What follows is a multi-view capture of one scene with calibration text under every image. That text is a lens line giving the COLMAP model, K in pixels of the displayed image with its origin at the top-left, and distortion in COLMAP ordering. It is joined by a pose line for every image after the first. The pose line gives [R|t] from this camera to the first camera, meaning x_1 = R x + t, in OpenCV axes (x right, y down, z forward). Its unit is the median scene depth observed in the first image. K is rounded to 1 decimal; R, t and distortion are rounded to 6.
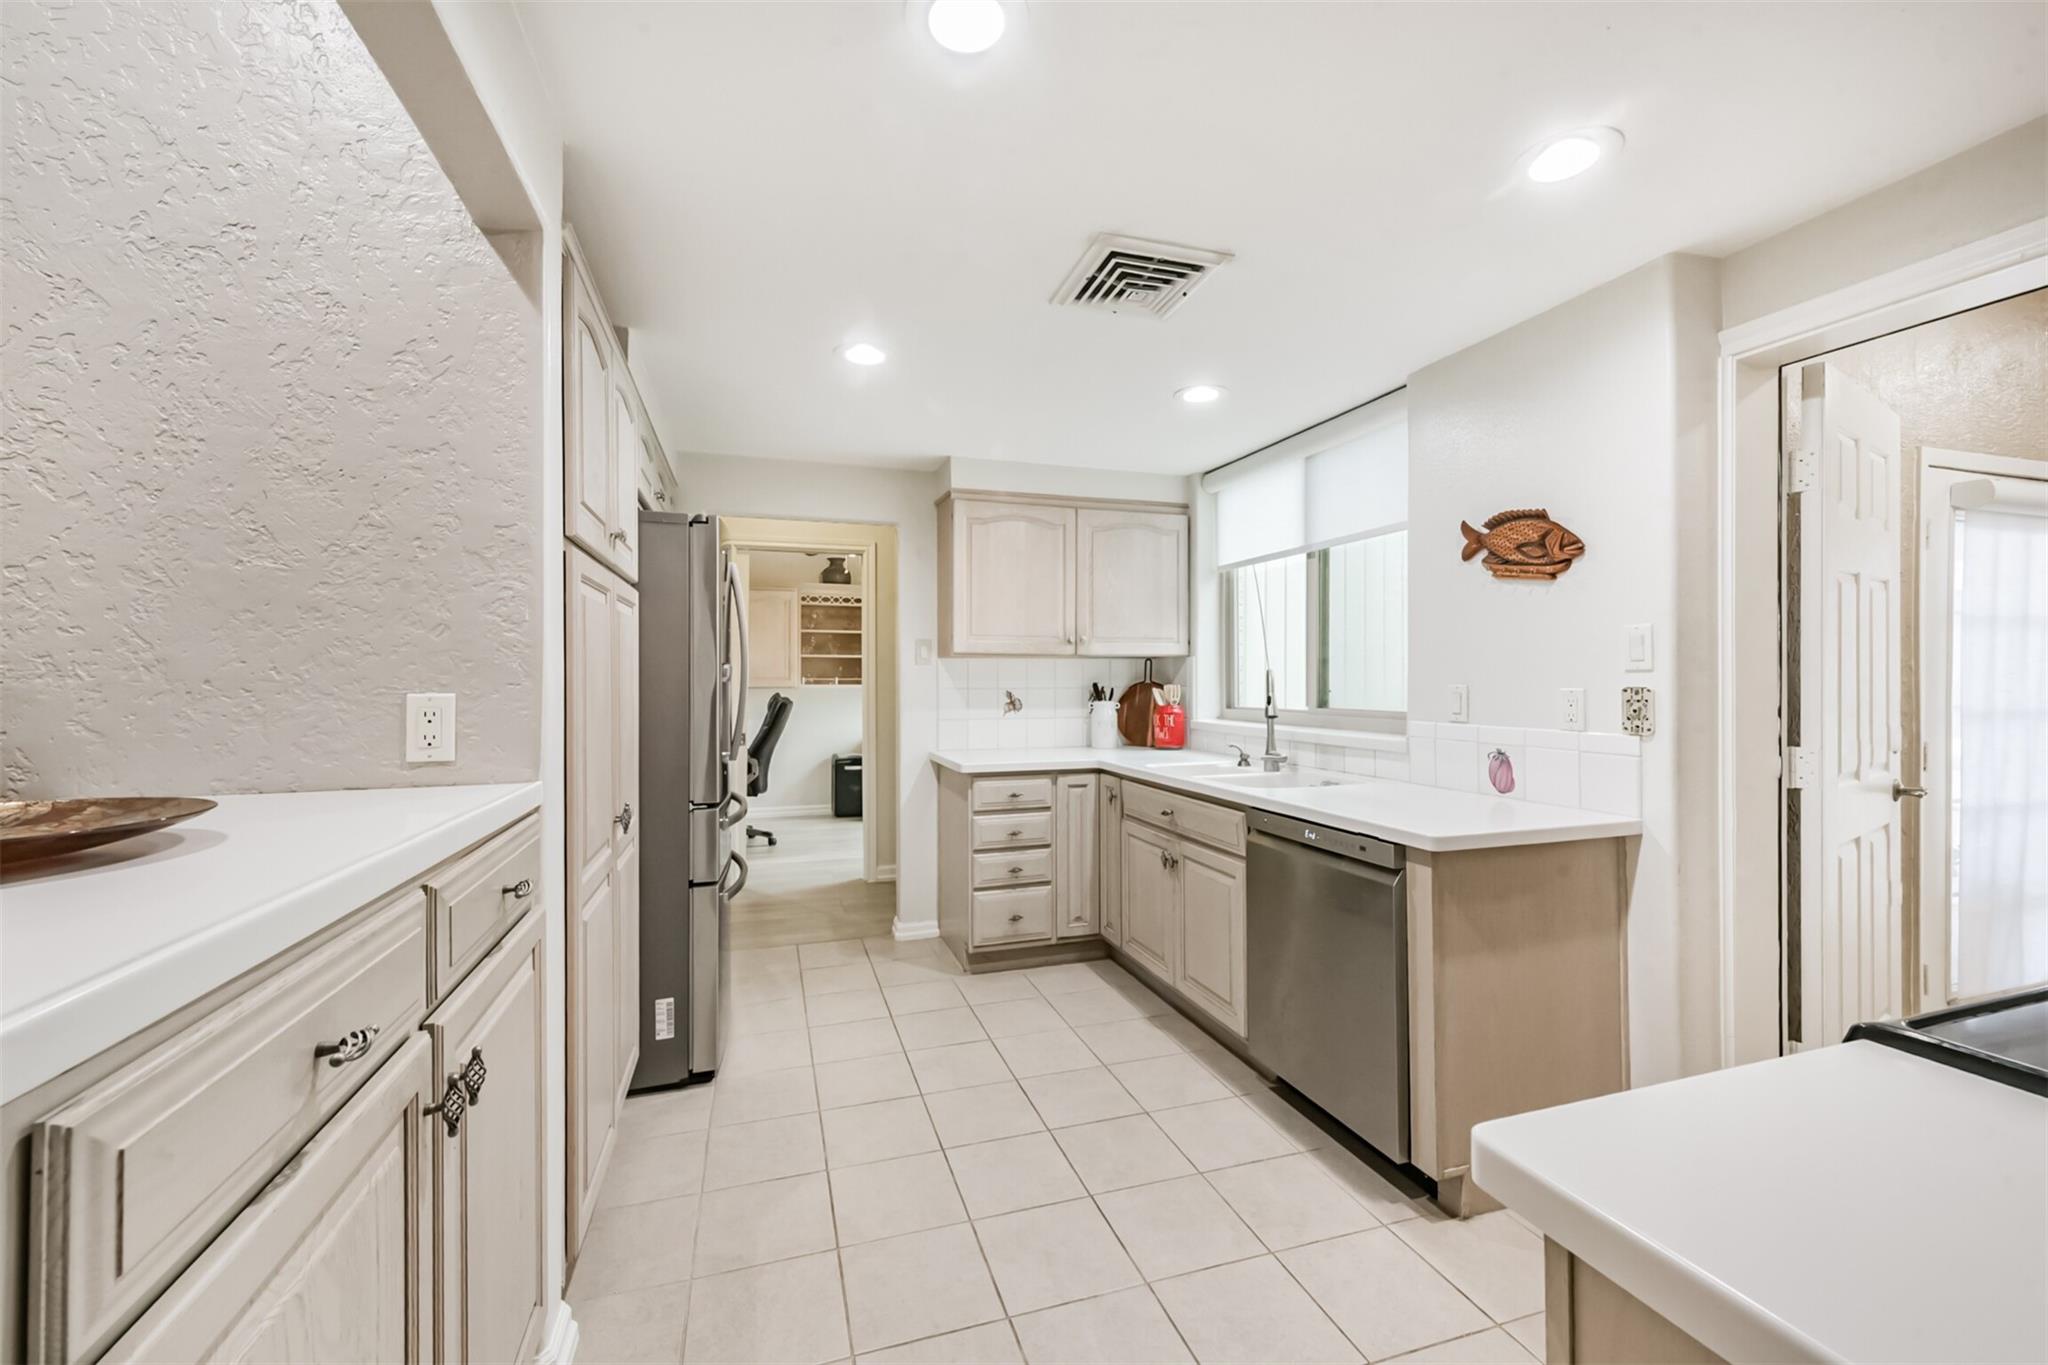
lens RADIAL K [[822.8, 0, 1024.6], [0, 822.8, 677.2], [0, 0, 1]] dist [0.001252, 0.000008]
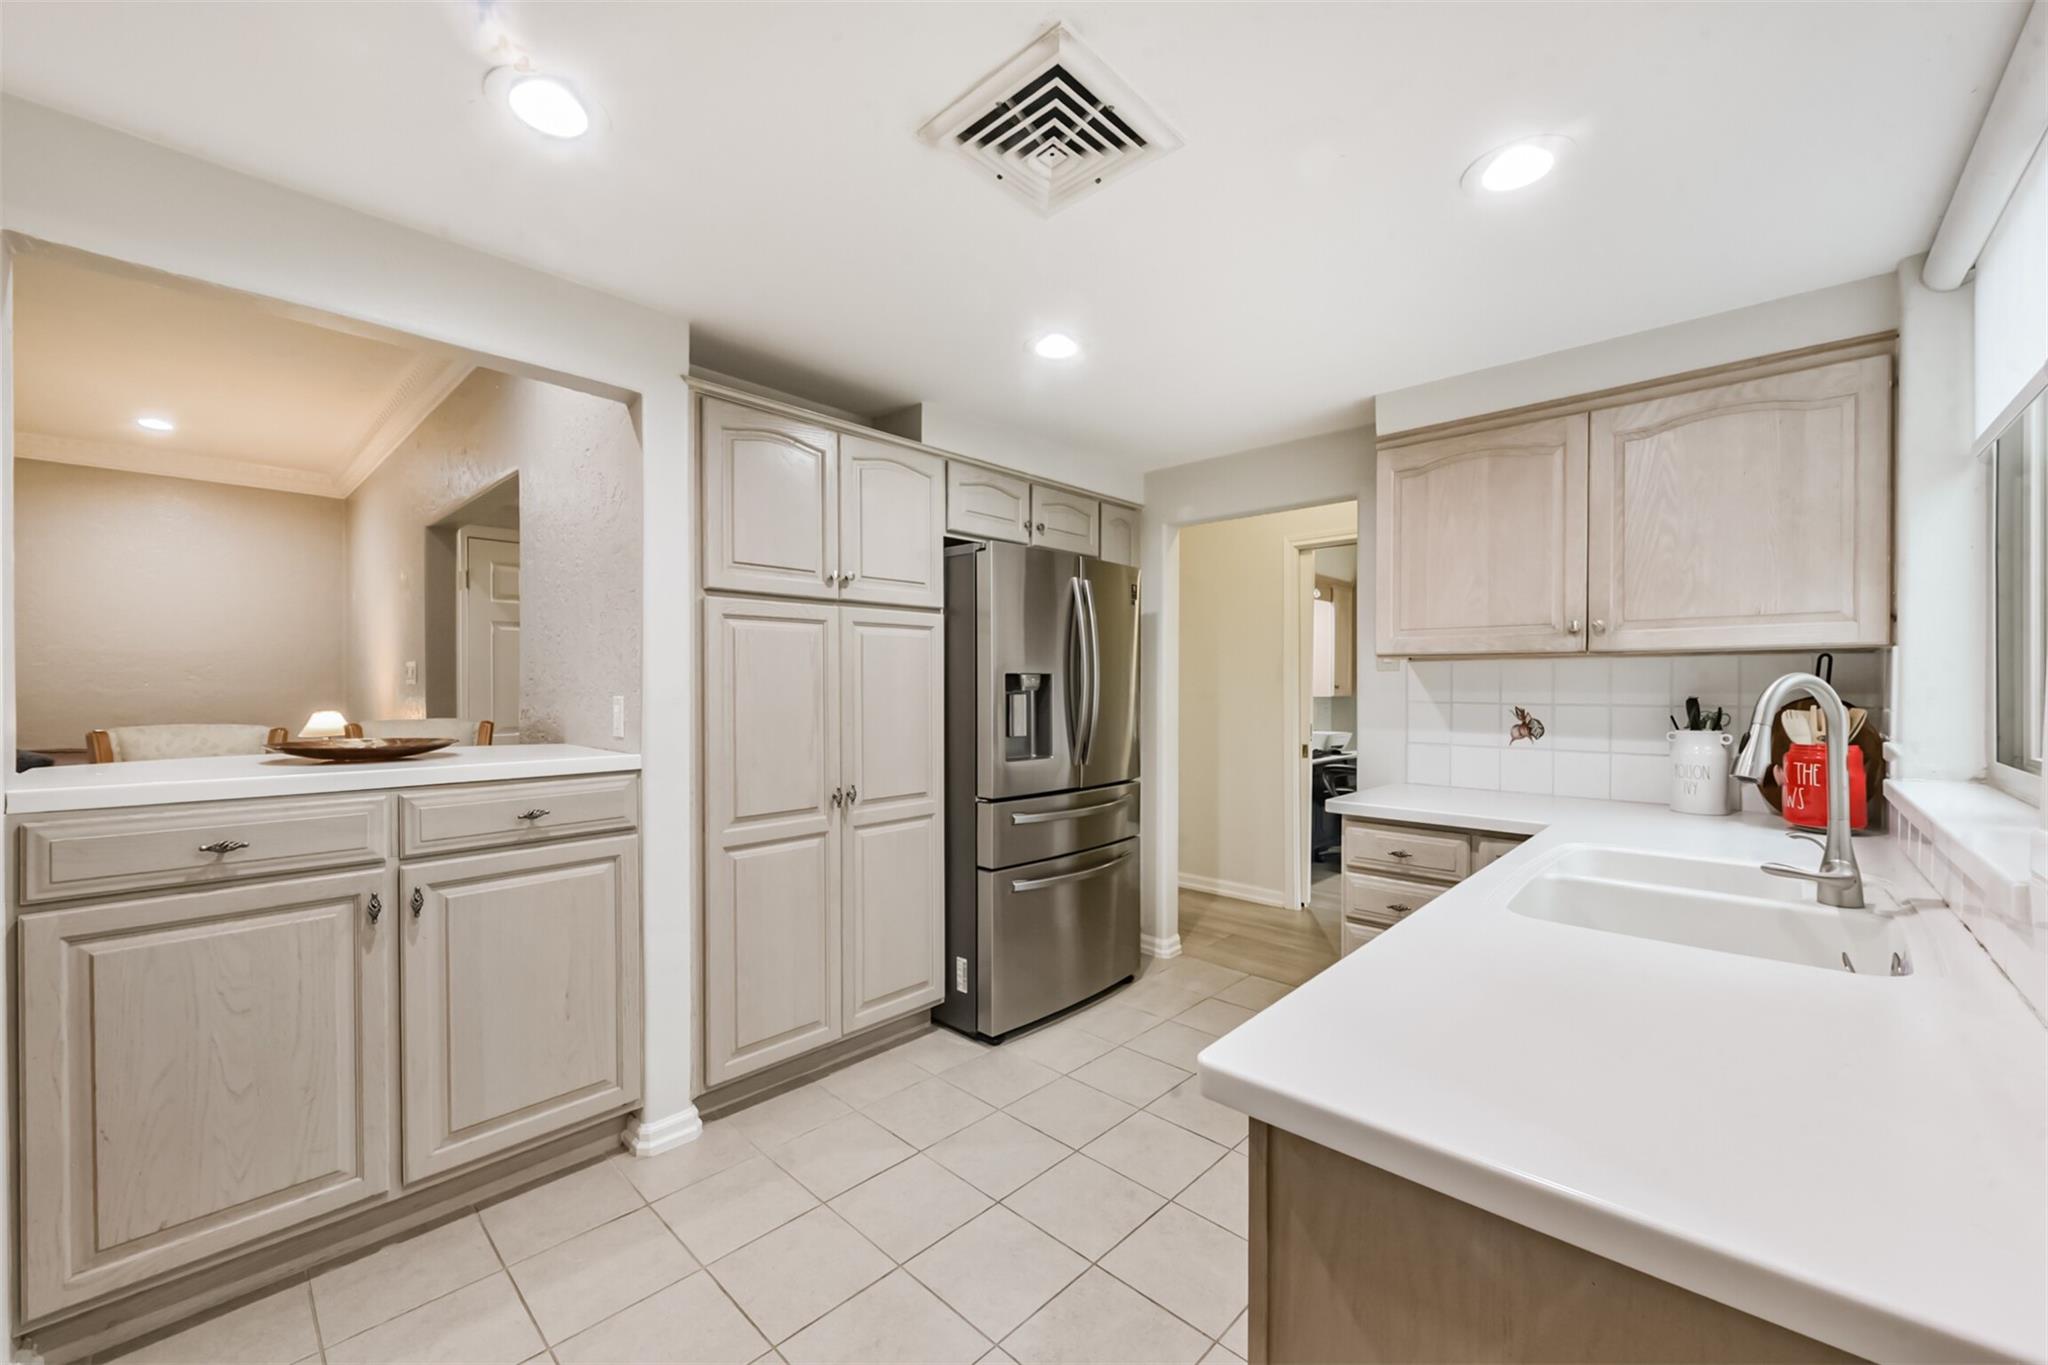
lens RADIAL K [[809.9, 0, 1021.3], [0, 809.9, 692.1], [0, 0, 1]] dist [0.000602, -0.000168]
pose [[0.463441, 0.011338, -0.886055, 0.457766], [-0.001335, 0.999926, 0.012096, -0.004221], [0.886127, -0.004423, 0.463422, 0.392014]]
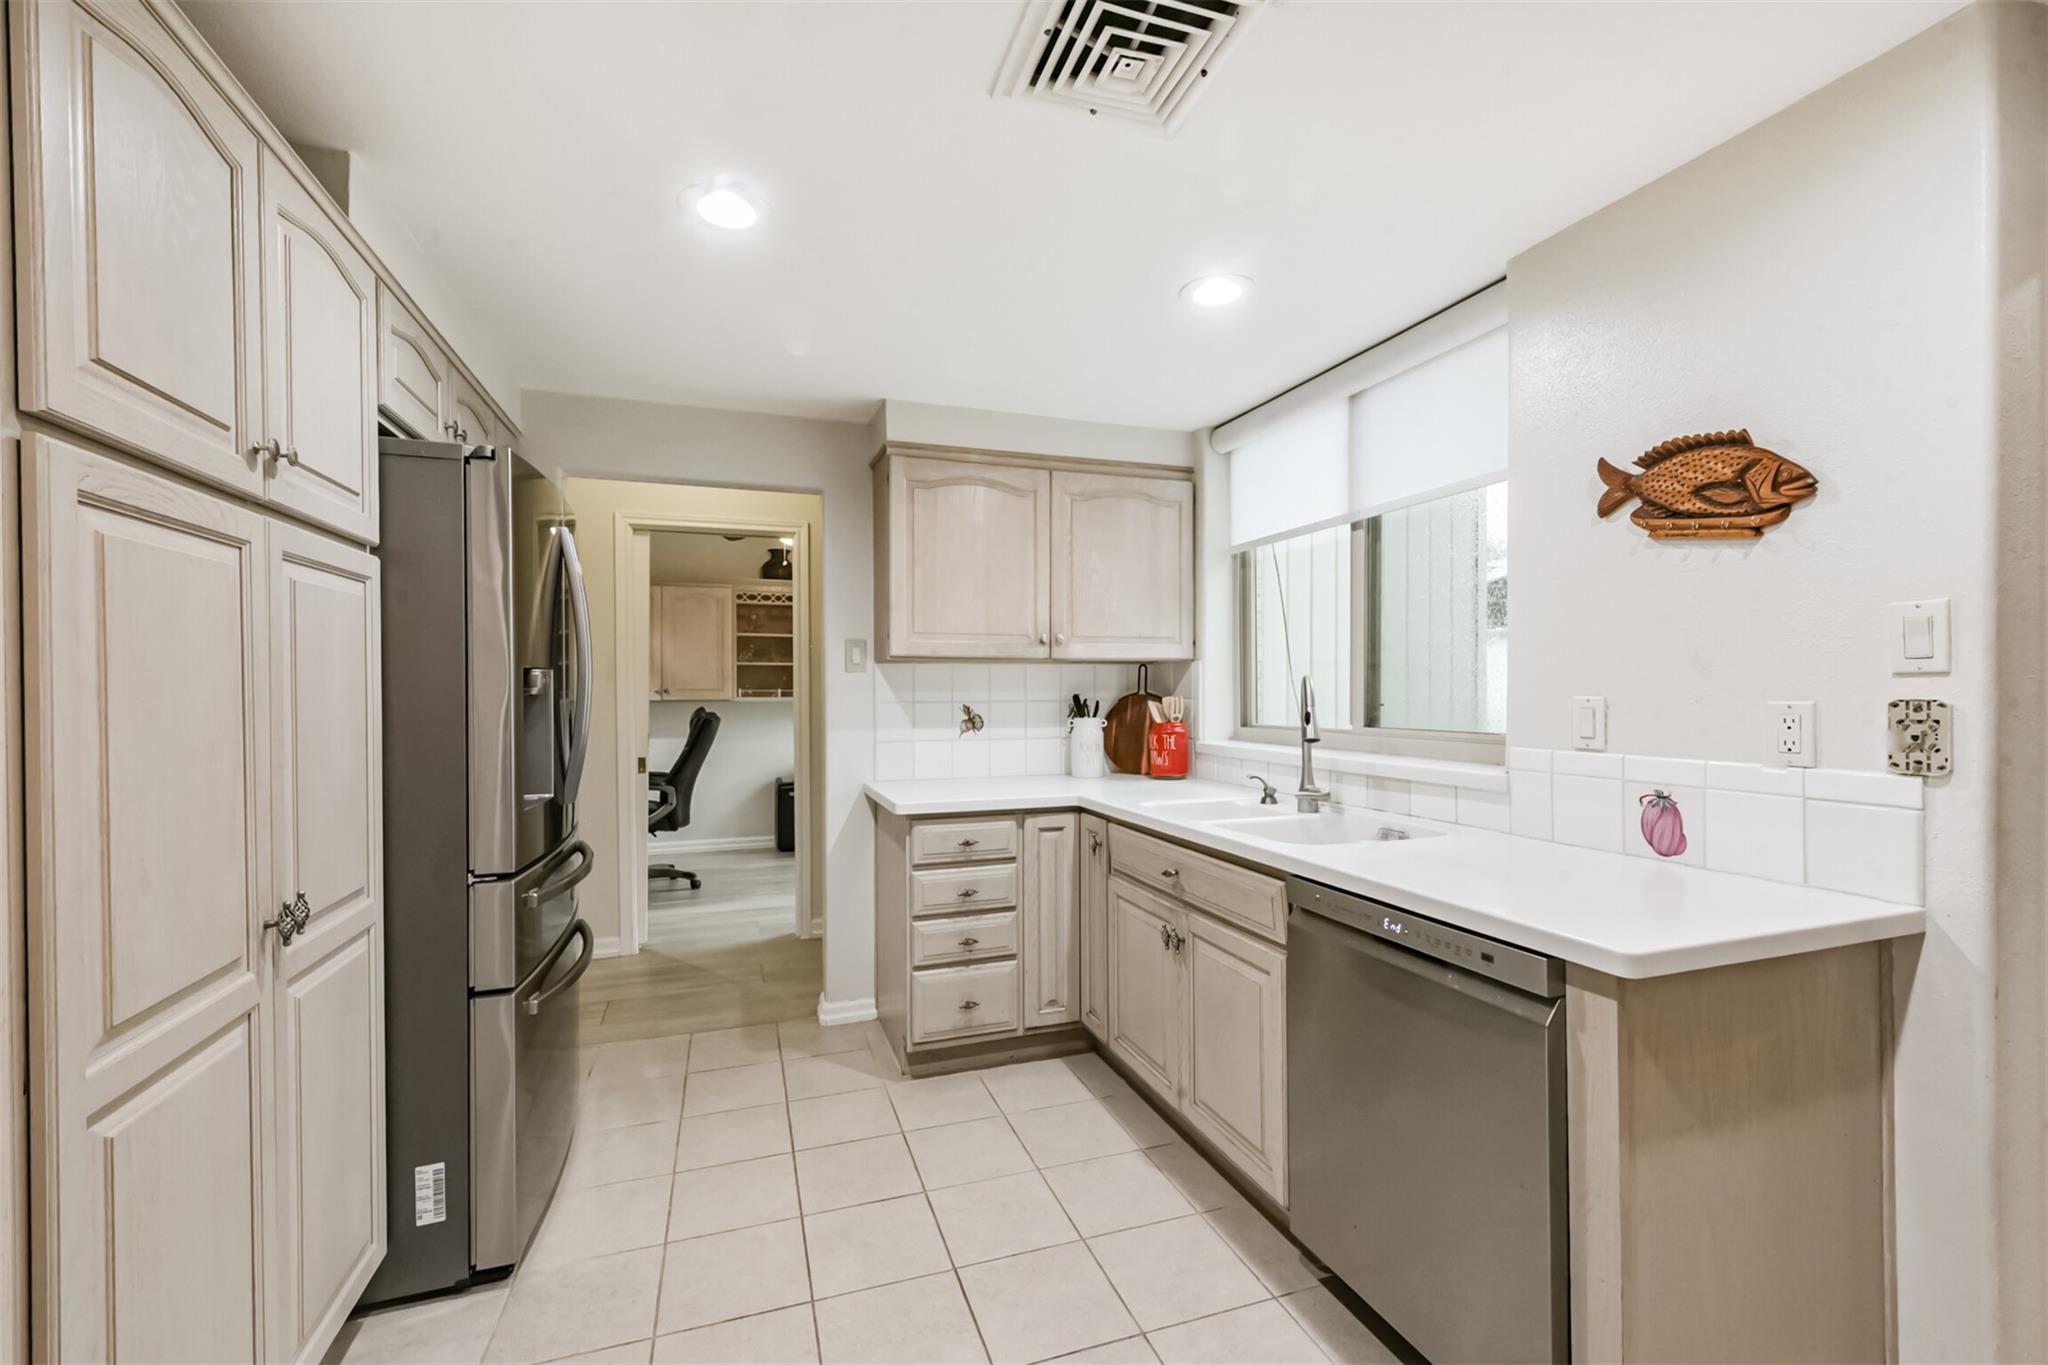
lens RADIAL K [[855.9, 0, 1023.3], [0, 855.9, 693.4], [0, 0, 1]] dist [0.000502, -0.000062]
pose [[0.999913, -0.002273, 0.013017, 0.029597], [0.002198, 0.999981, 0.005812, 0.001067], [-0.013029, -0.005782, 0.999898, 0.214163]]
